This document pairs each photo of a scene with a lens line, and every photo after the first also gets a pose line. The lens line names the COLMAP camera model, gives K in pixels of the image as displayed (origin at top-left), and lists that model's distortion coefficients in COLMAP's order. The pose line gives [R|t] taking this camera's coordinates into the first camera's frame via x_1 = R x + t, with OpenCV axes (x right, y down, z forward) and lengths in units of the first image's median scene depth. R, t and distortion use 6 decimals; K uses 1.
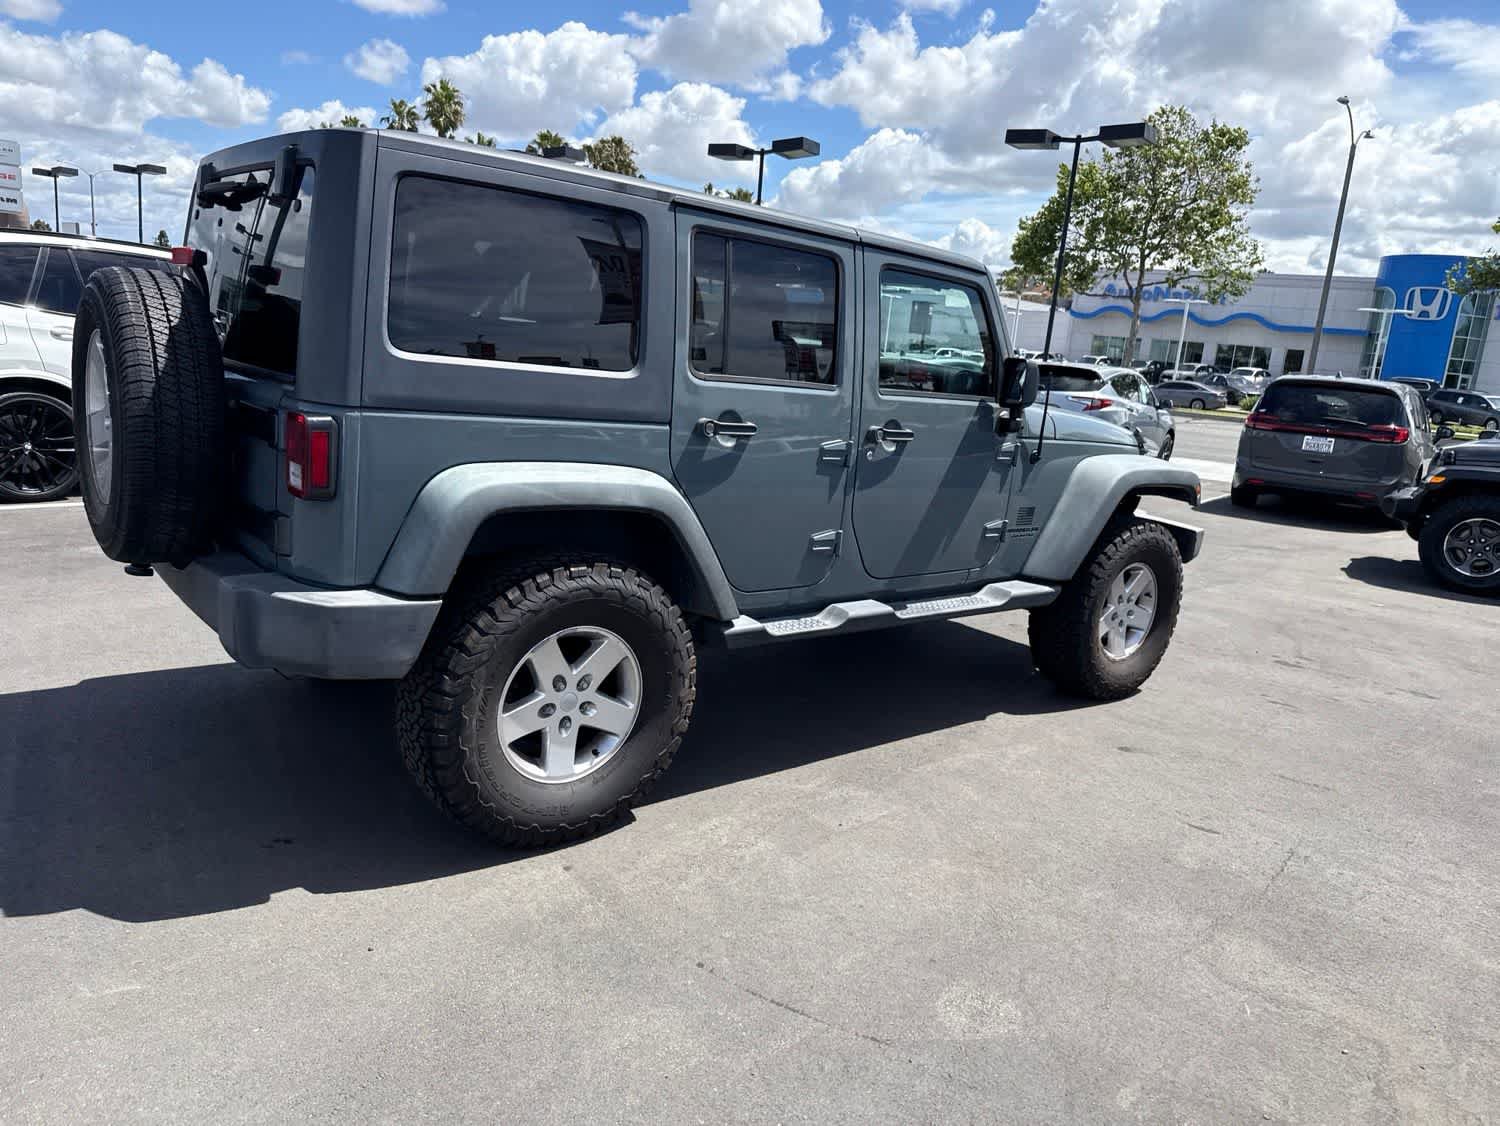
lens RADIAL K [[1066.6, 0, 756.2], [0, 1066.6, 565.6], [0, 0, 1]] dist [0.026975, -0.030552]
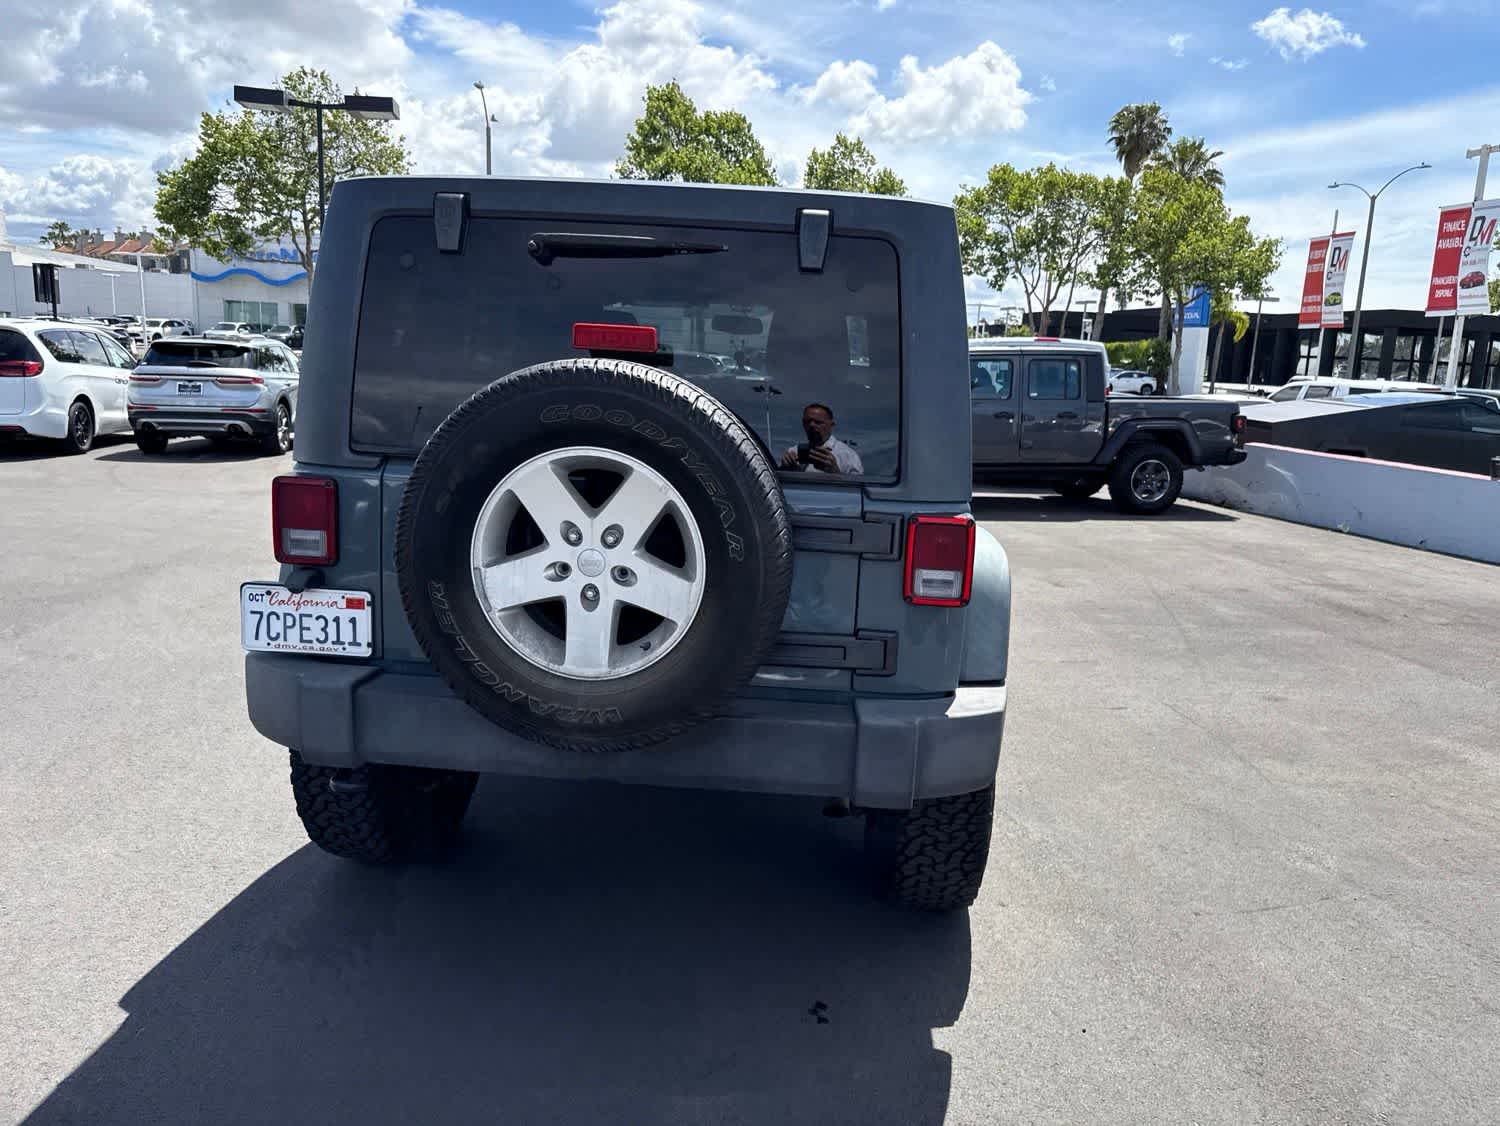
lens RADIAL K [[1071.8, 0, 755.5], [0, 1071.8, 547.9], [0, 0, 1]] dist [0.015541, -0.014778]
pose [[0.699945, -0.180147, 0.691103, -0.342783], [0.166073, 0.982195, 0.087827, -0.064754], [-0.694620, 0.053299, 0.717400, 0.134084]]
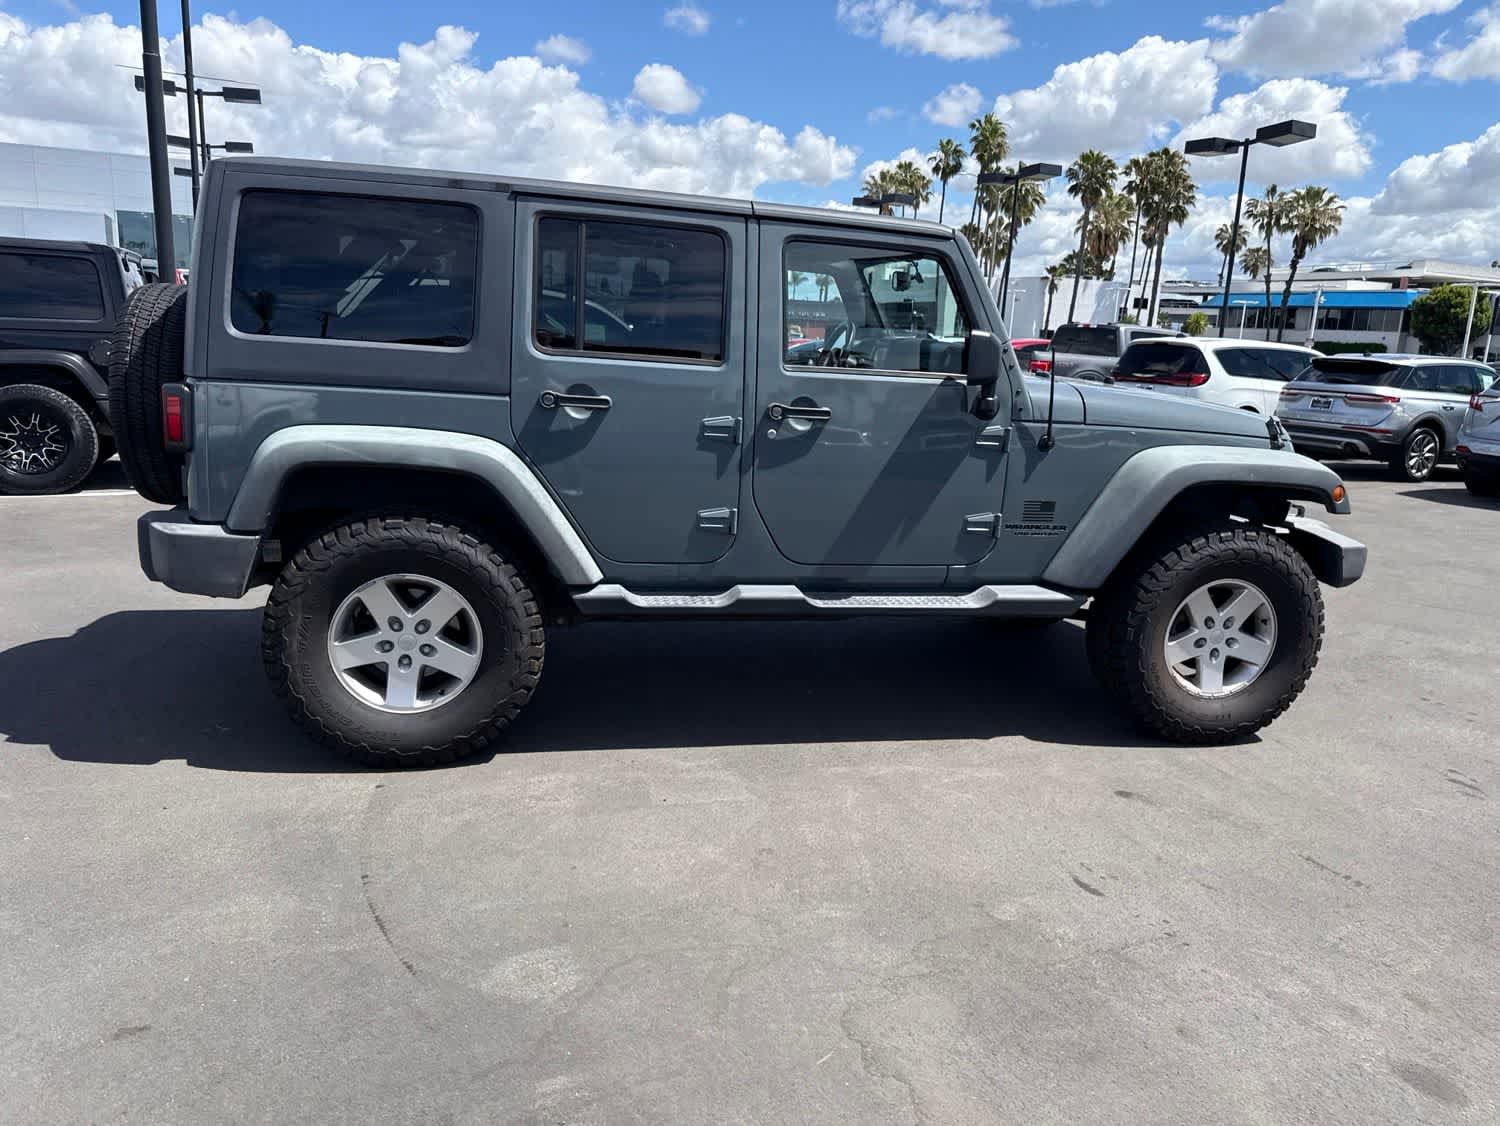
lens RADIAL K [[1066.6, 0, 754.6], [0, 1066.6, 558.8], [0, 0, 1]] dist [0.026975, -0.030552]
pose [[0.877318, 0.056651, -0.476555, 0.237162], [-0.070864, 0.997415, -0.011889, 0.009737], [0.474649, 0.044201, 0.879065, 0.061713]]
